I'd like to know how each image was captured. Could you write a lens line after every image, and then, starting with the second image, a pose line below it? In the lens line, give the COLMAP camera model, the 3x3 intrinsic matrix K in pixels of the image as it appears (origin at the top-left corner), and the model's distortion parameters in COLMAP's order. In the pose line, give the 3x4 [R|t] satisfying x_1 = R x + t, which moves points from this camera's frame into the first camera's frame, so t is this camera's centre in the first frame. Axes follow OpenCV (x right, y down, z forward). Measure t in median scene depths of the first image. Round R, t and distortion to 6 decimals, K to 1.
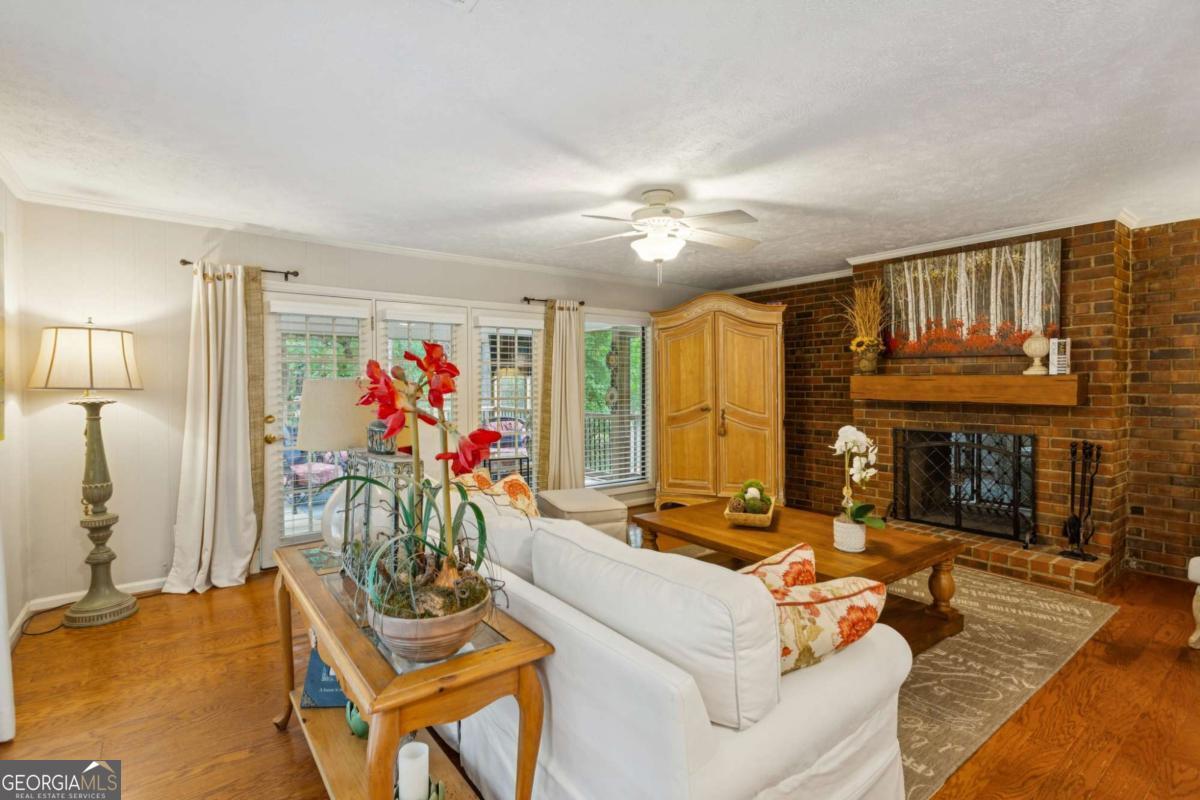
lens RADIAL K [[565.3, 0, 596.1], [0, 565.3, 390.0], [0, 0, 1]] dist [0.004039, 0.000966]
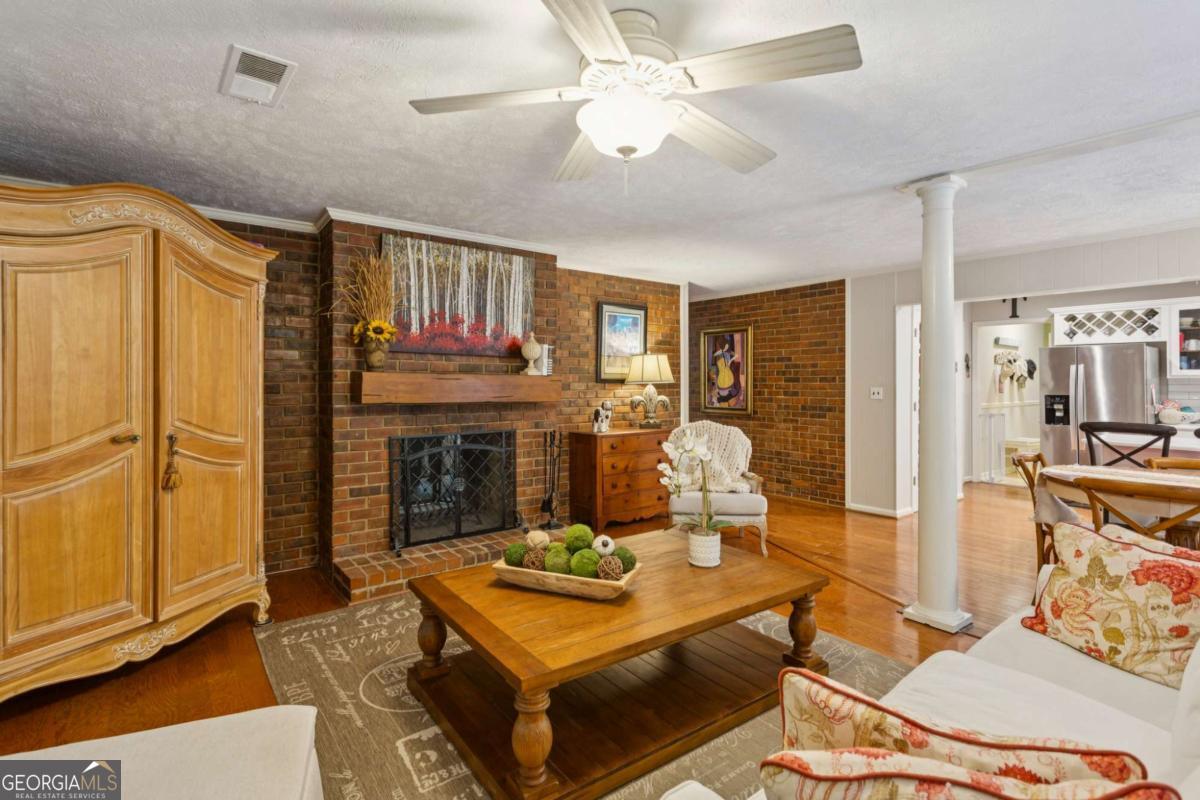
lens RADIAL K [[575.8, 0, 595.7], [0, 575.8, 383.9], [0, 0, 1]] dist [0.002727, 0.002769]
pose [[0.004712, -0.000188, 0.999989, -0.340521], [0.010319, 0.999947, 0.000139, -0.008216], [-0.999936, 0.010318, 0.004714, 0.802862]]
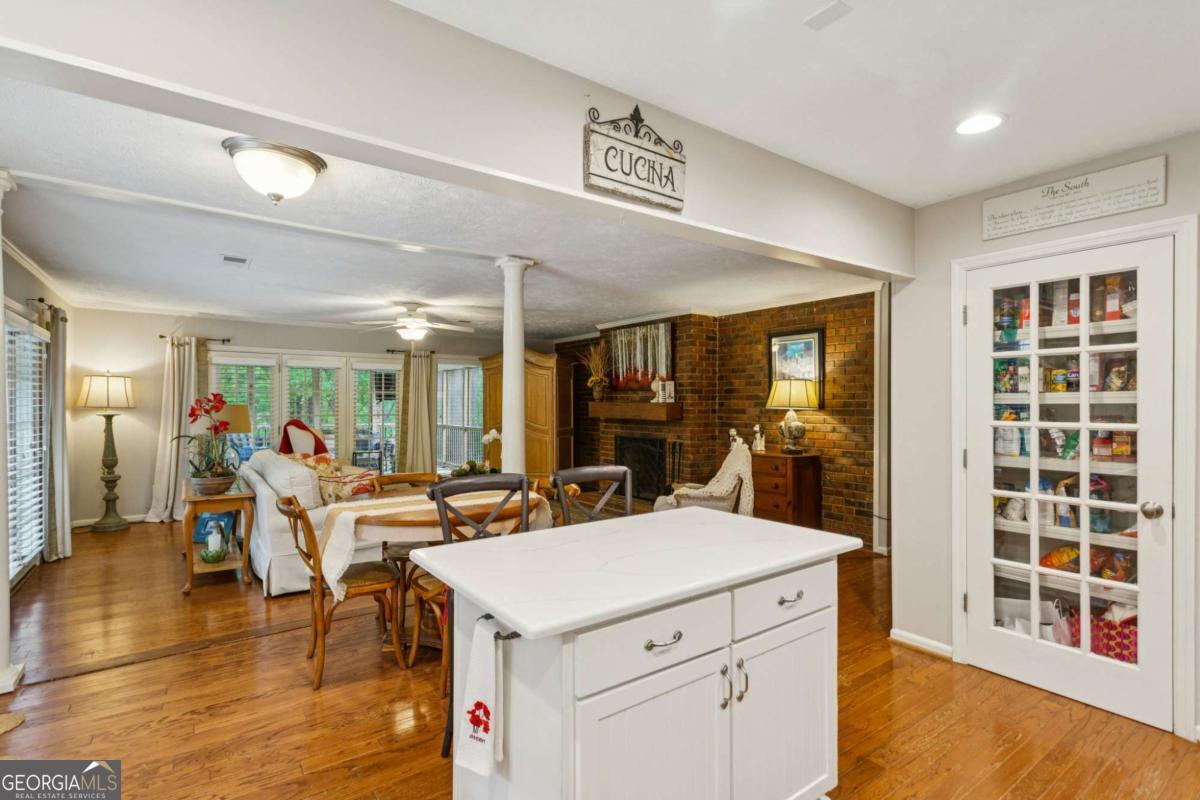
lens RADIAL K [[573.3, 0, 600.0], [0, 573.3, 400.0], [0, 0, 1]] dist [0.011677, -0.000206]
pose [[0.999641, 0.005728, -0.026155, 0.601795], [-0.006217, 0.999807, -0.018637, -0.001224], [0.026044, 0.018792, 0.999484, -0.664803]]
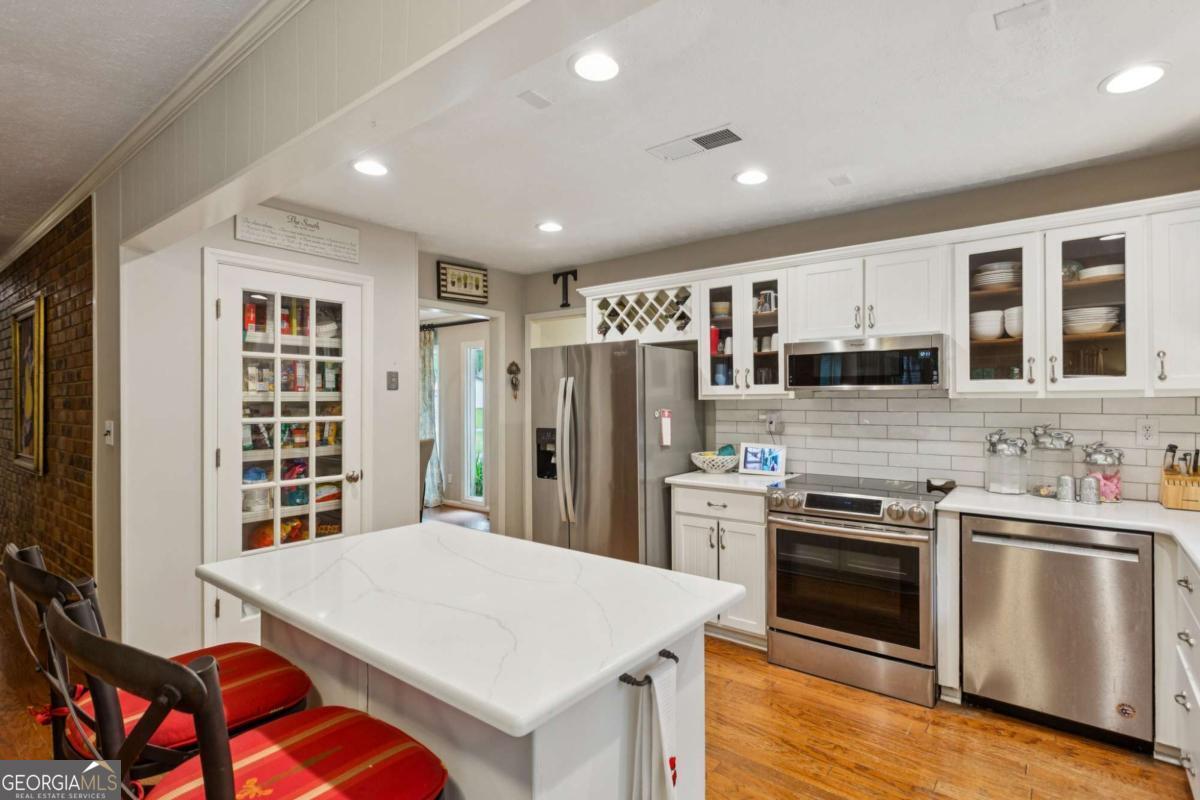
lens RADIAL K [[589.7, 0, 600.0], [0, 589.7, 400.0], [0, 0, 1]] dist [0.001472, 0.000244]
pose [[-0.246808, 0.007062, 0.969039, 0.248606], [0.014533, 0.999888, -0.003586, -0.005546], [-0.968955, 0.013198, -0.246883, -0.213561]]
